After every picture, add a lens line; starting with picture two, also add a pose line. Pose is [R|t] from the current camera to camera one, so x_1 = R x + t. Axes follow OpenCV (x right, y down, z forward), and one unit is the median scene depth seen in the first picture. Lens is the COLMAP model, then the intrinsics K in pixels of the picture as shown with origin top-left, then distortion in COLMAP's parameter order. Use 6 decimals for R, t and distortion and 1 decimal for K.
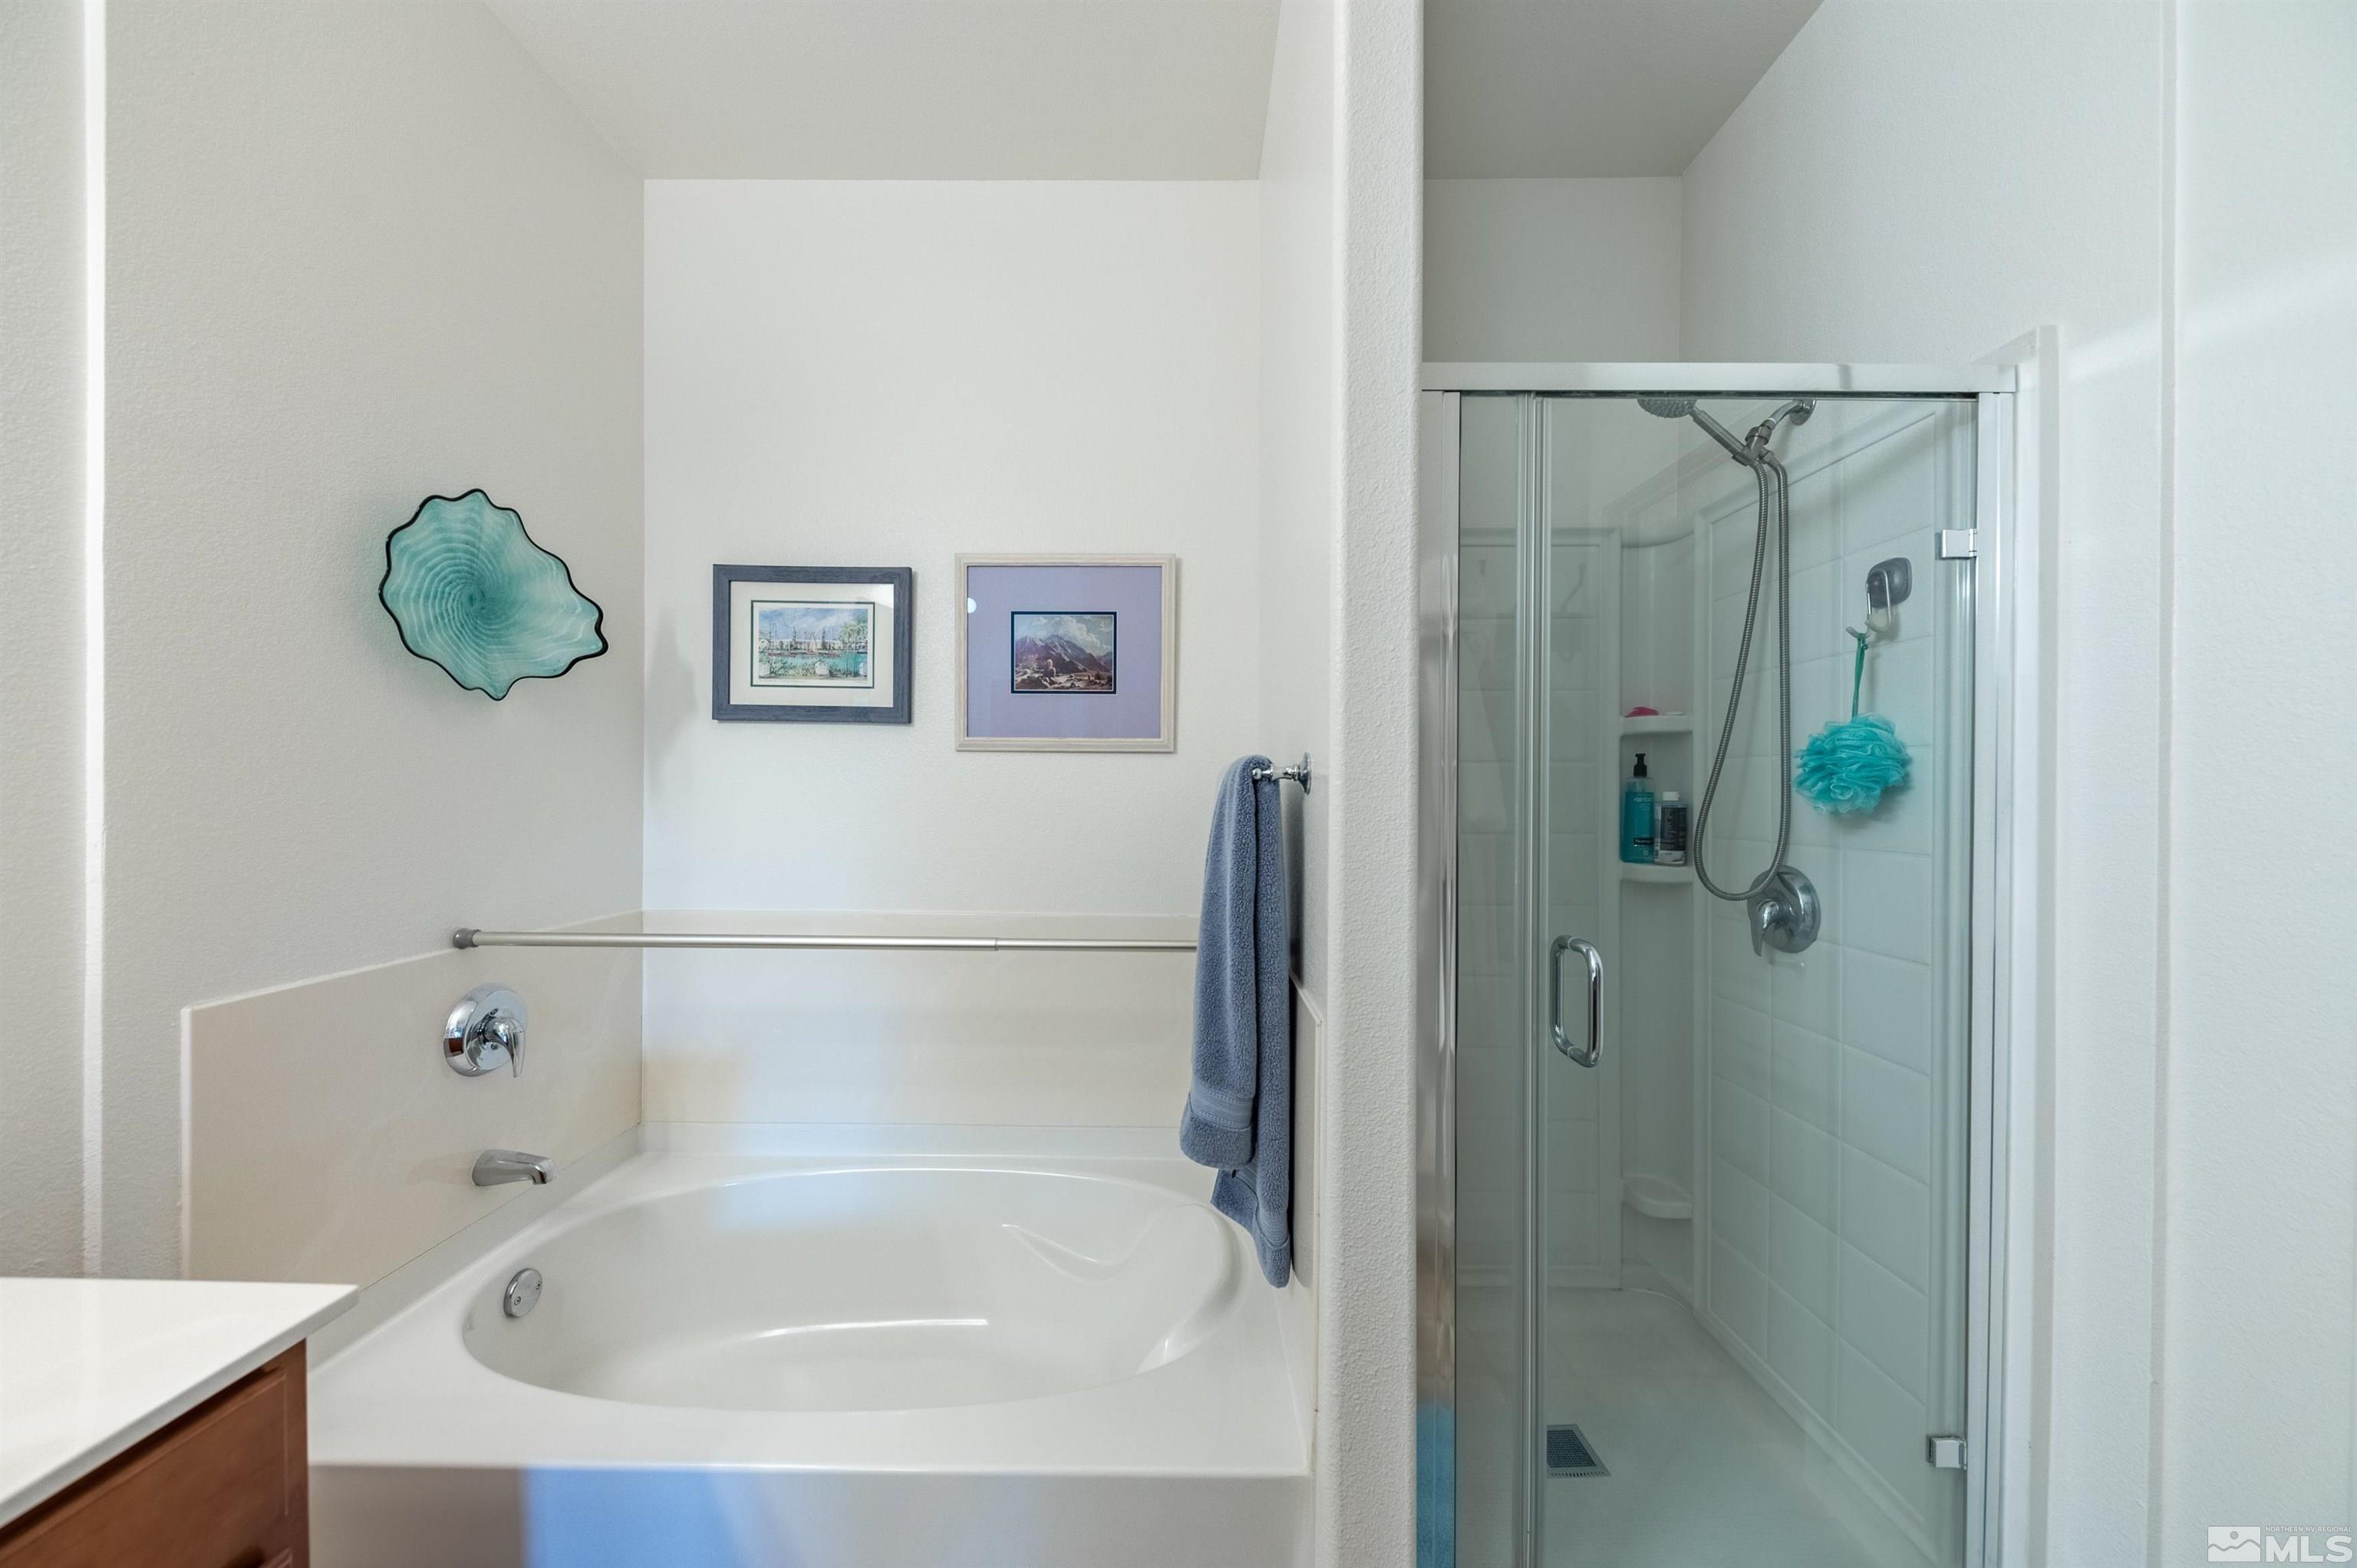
lens RADIAL K [[814.2, 0, 1180.7], [0, 814.2, 786.3], [0, 0, 1]] dist [0.010571, -0.003292]
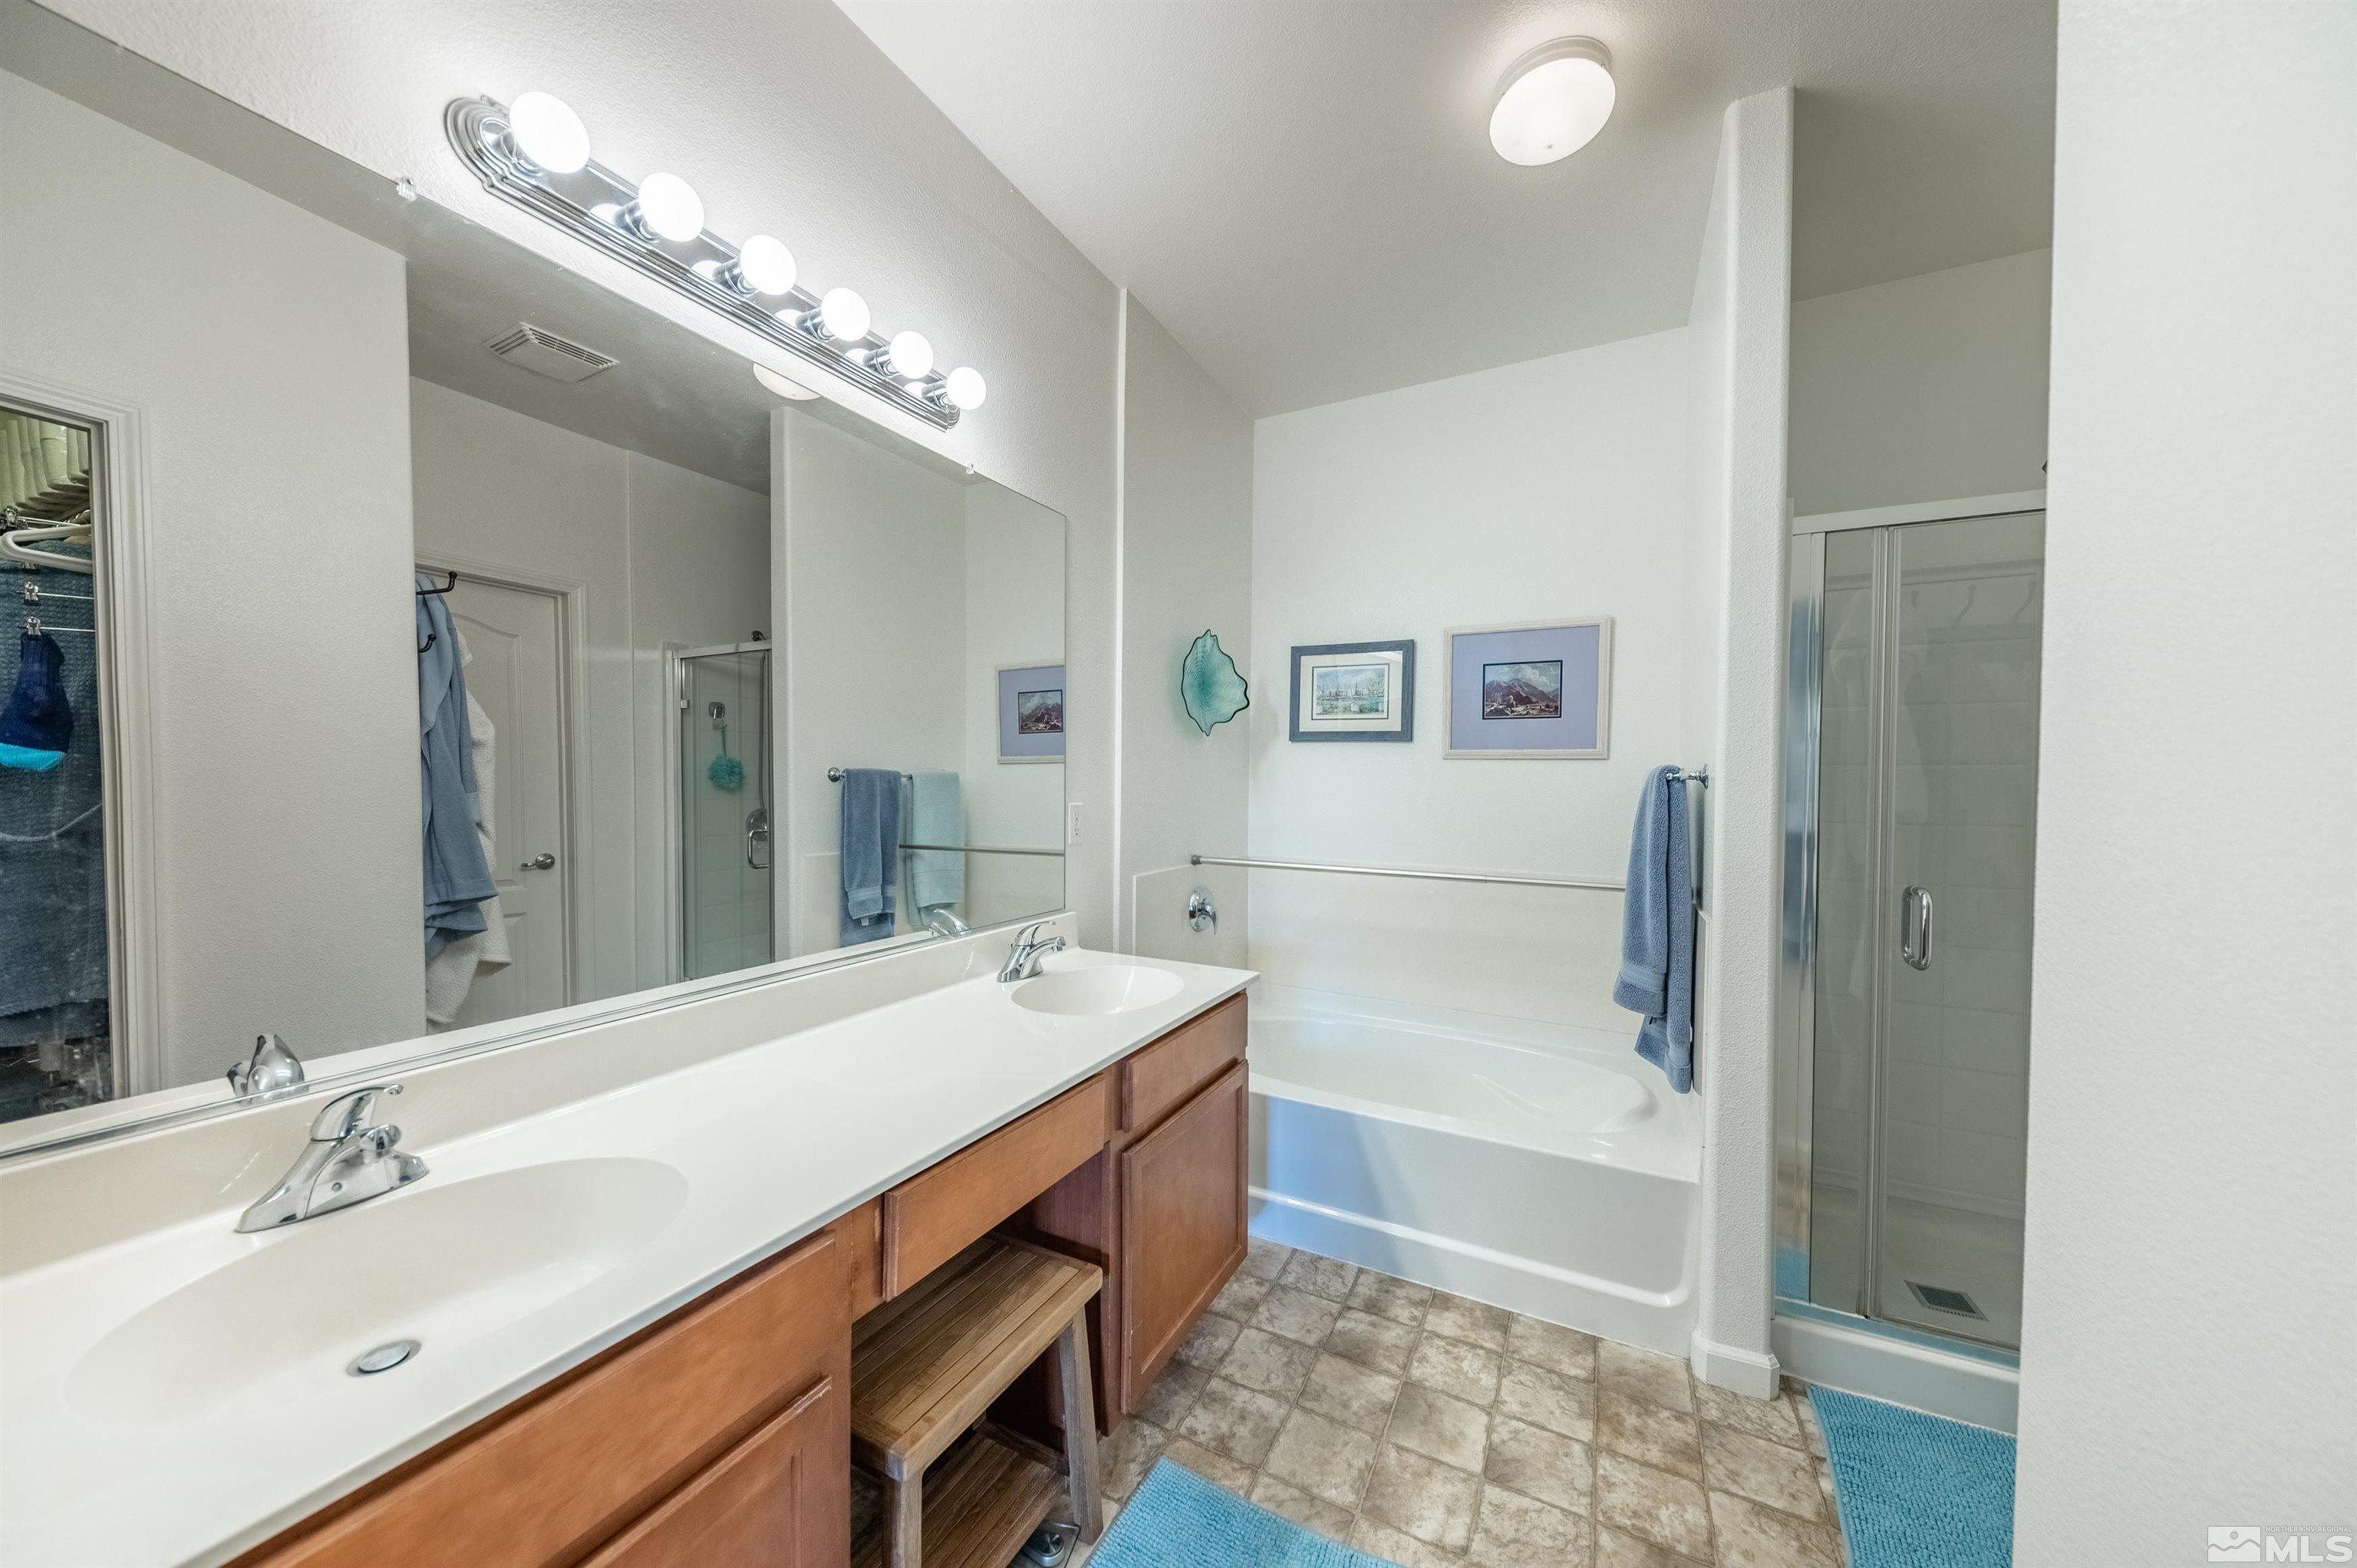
lens RADIAL K [[814.2, 0, 1181.9], [0, 814.2, 790.1], [0, 0, 1]] dist [0.010571, -0.003292]
pose [[0.890084, 0.009475, -0.455698, -0.019644], [-0.004310, 0.999914, 0.012371, -0.002688], [0.455776, -0.009047, 0.890049, -0.591207]]
